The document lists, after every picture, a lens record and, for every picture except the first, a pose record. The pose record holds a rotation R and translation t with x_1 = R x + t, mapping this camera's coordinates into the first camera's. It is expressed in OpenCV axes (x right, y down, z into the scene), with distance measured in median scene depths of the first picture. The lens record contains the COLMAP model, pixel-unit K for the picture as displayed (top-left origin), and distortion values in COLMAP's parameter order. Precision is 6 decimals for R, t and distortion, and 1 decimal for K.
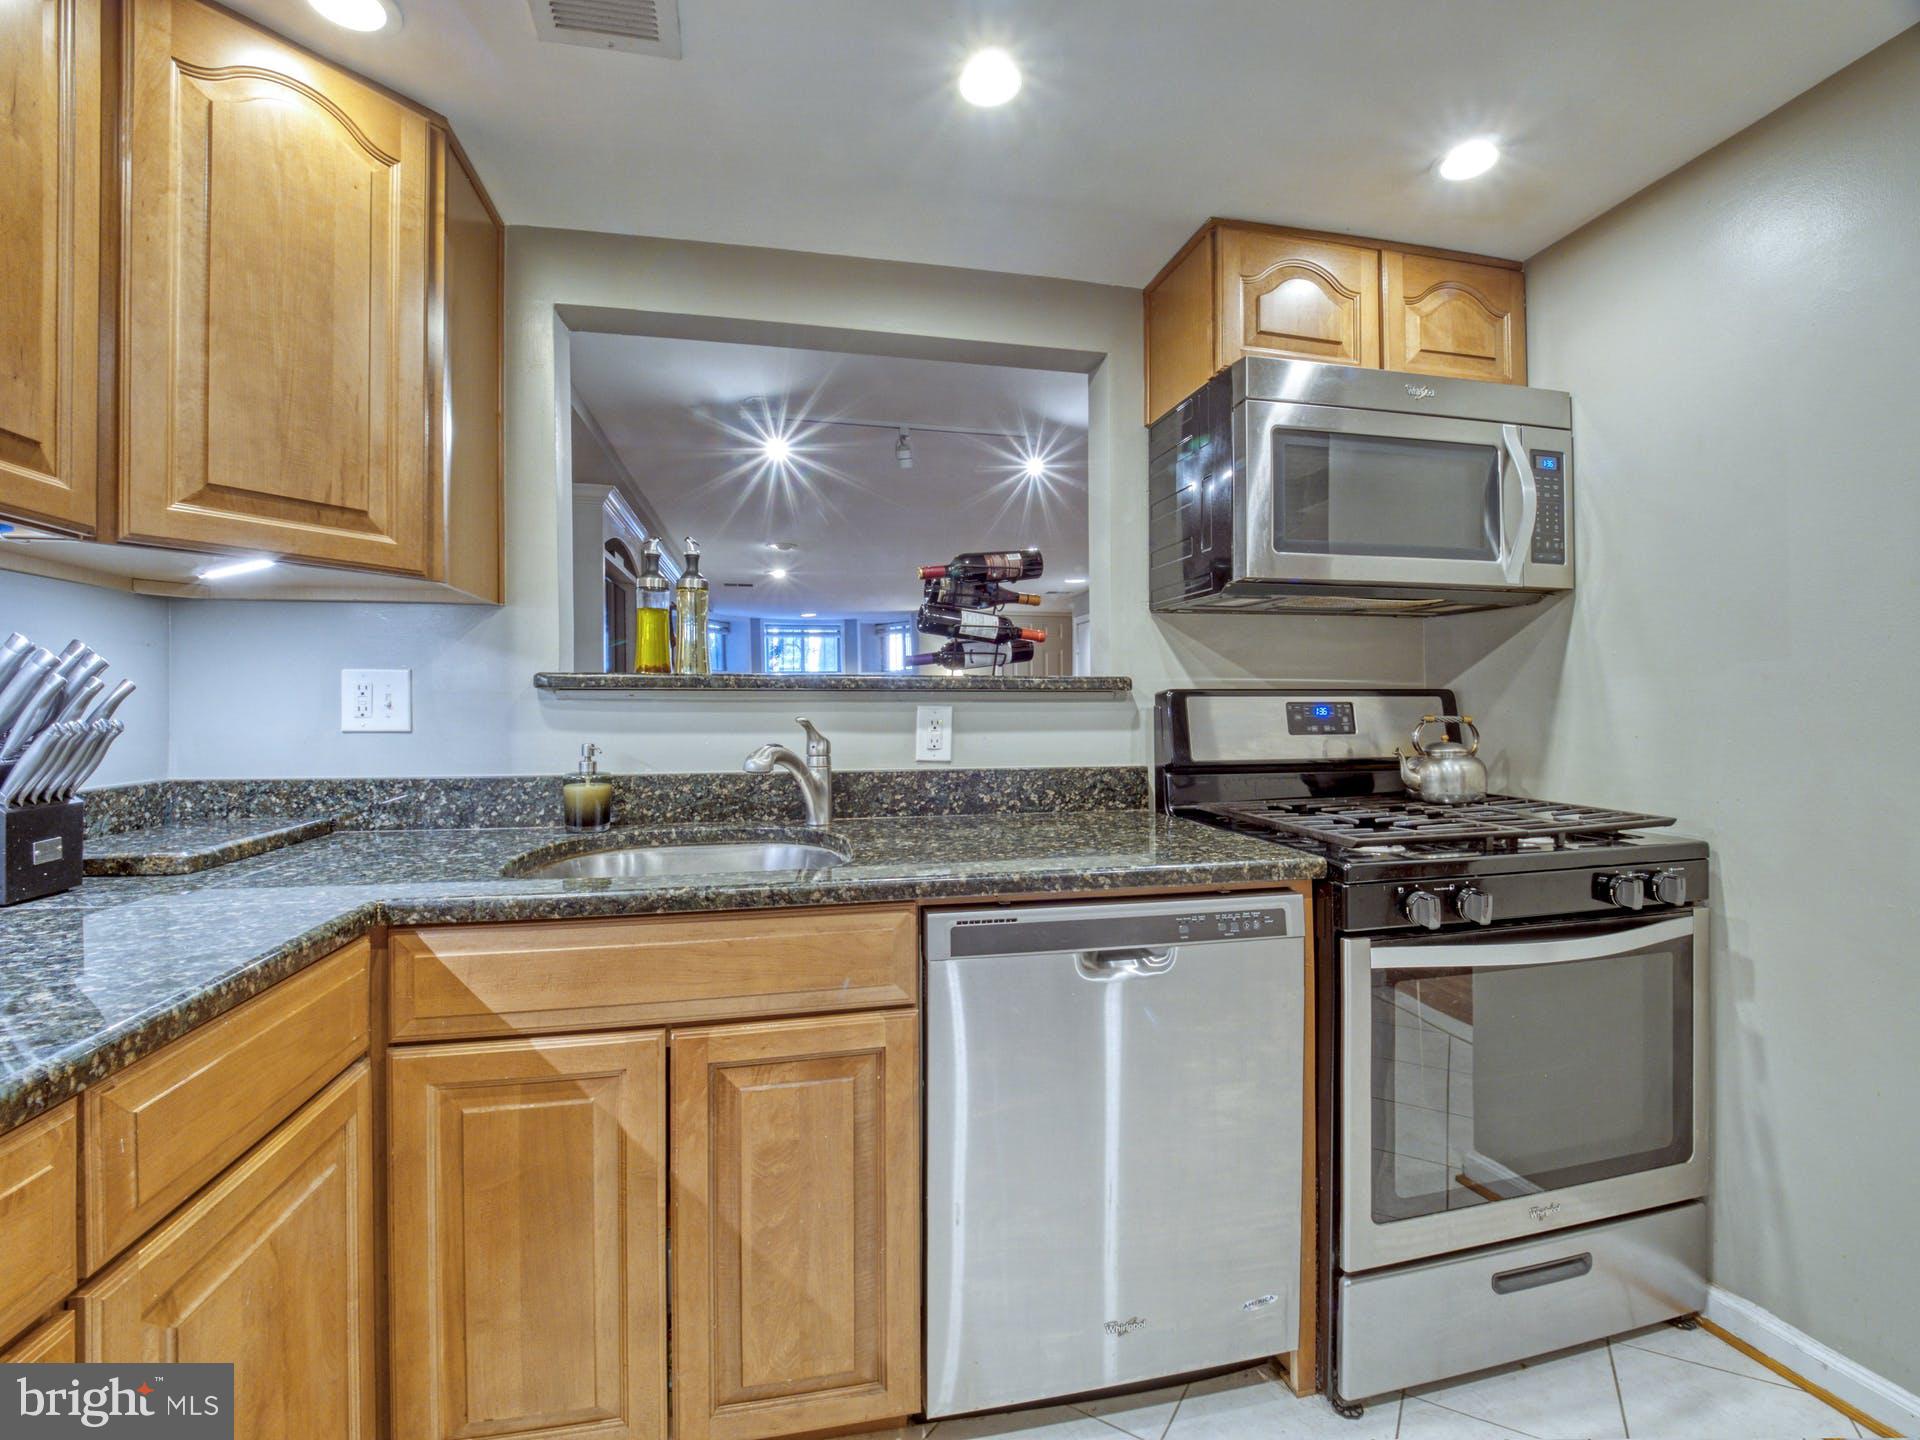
lens RADIAL K [[810.1, 0, 959.6], [0, 810.1, 706.3], [0, 0, 1]] dist [-0.023058, -0.010227]
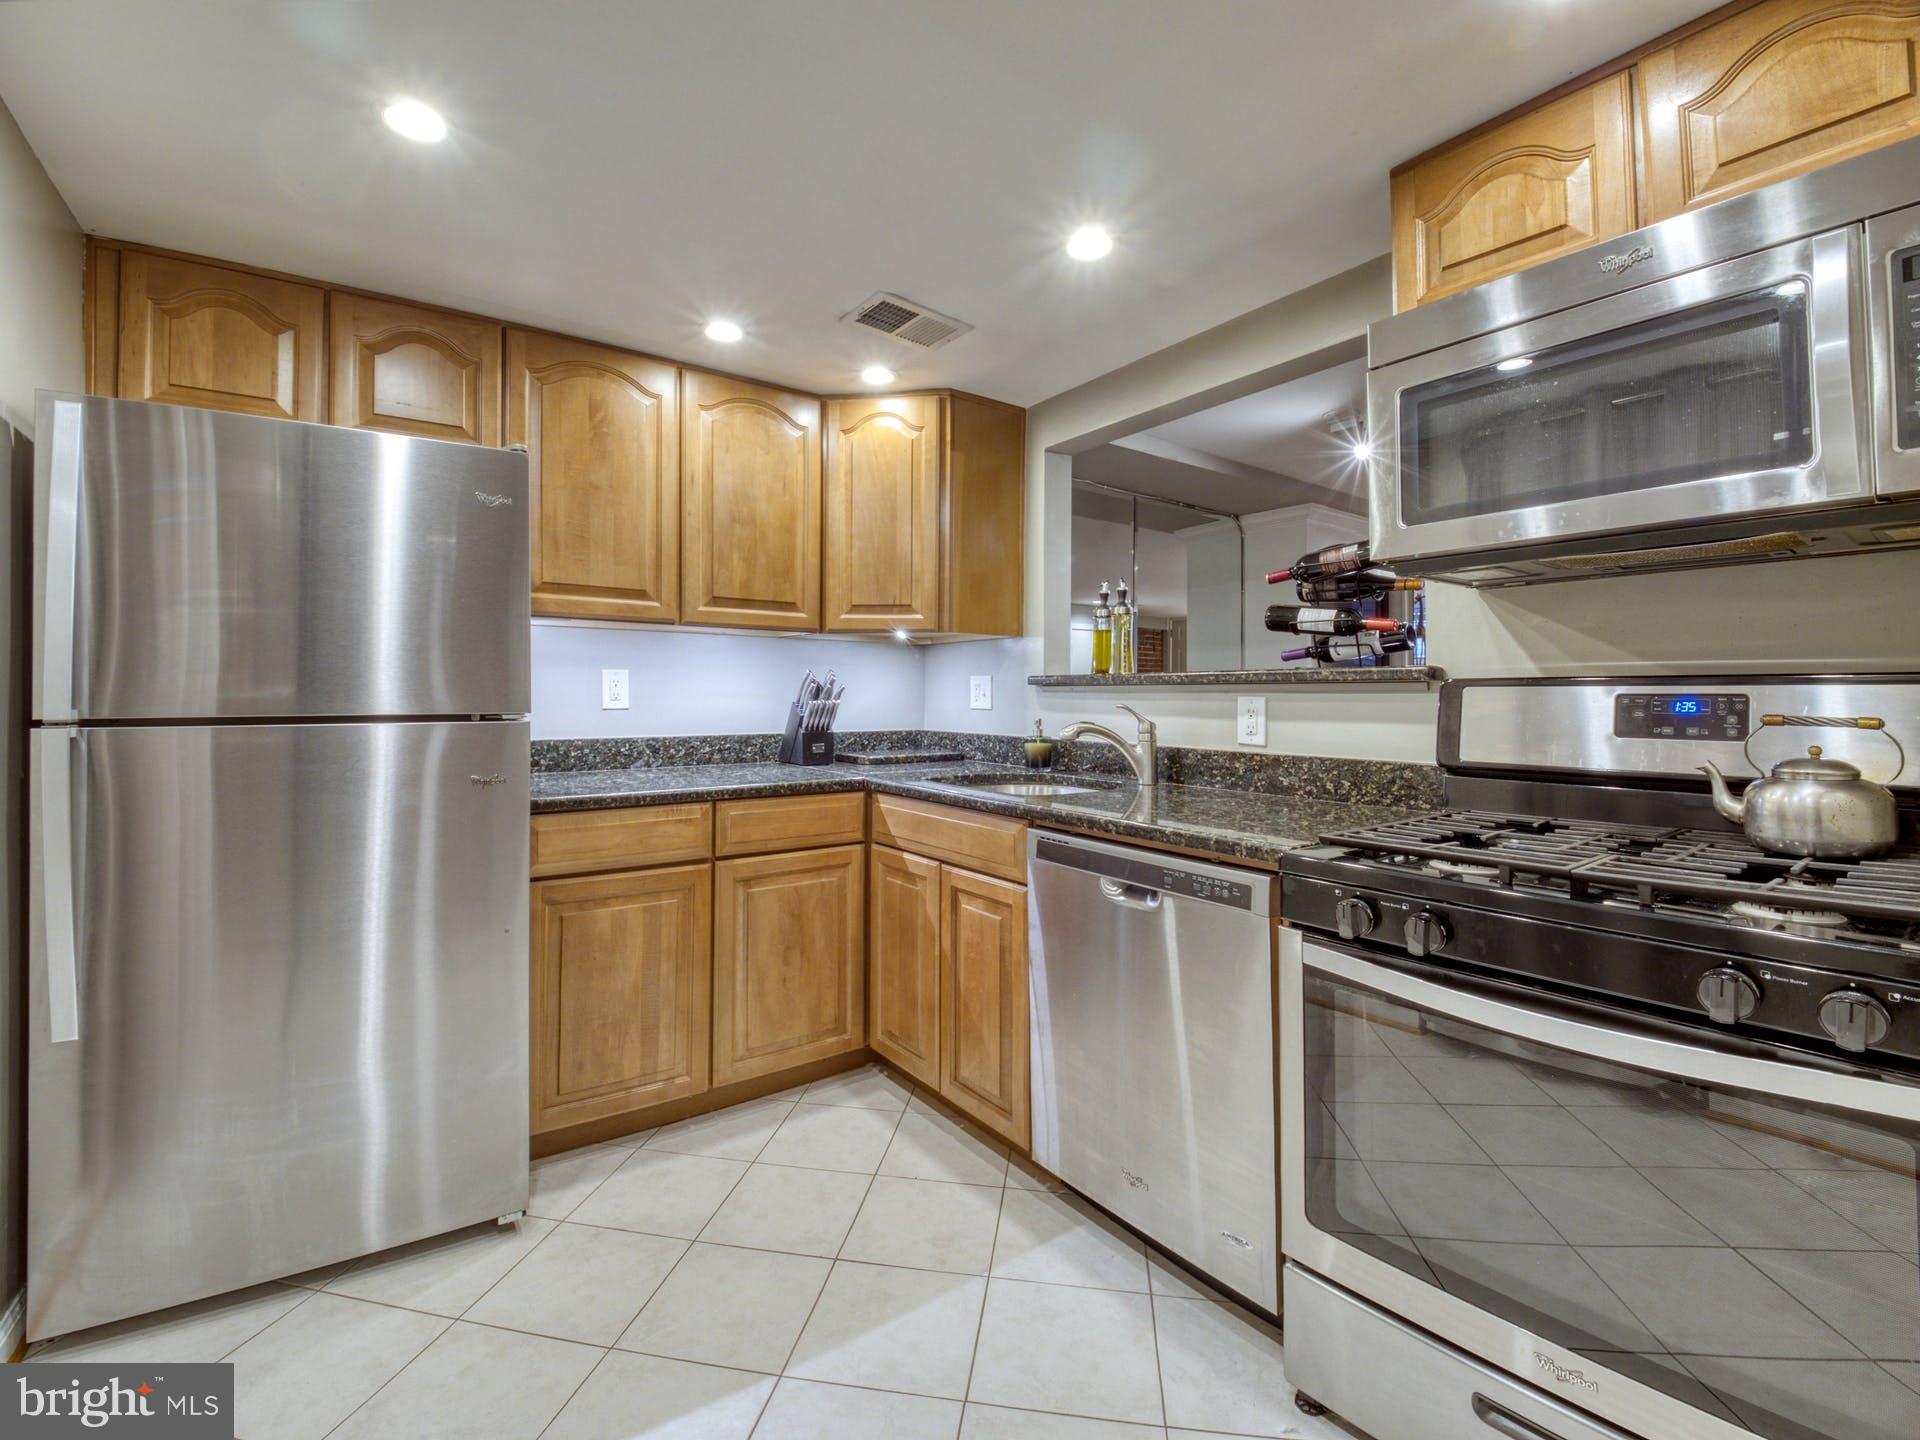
lens RADIAL K [[876.4, 0, 951.9], [0, 876.4, 718.6], [0, 0, 1]] dist [-0.028749, -0.006749]
pose [[0.378589, 0.027162, -0.925166, 1.019086], [-0.002190, 0.999593, 0.028451, -0.003949], [0.925562, -0.008745, 0.378495, 0.145935]]
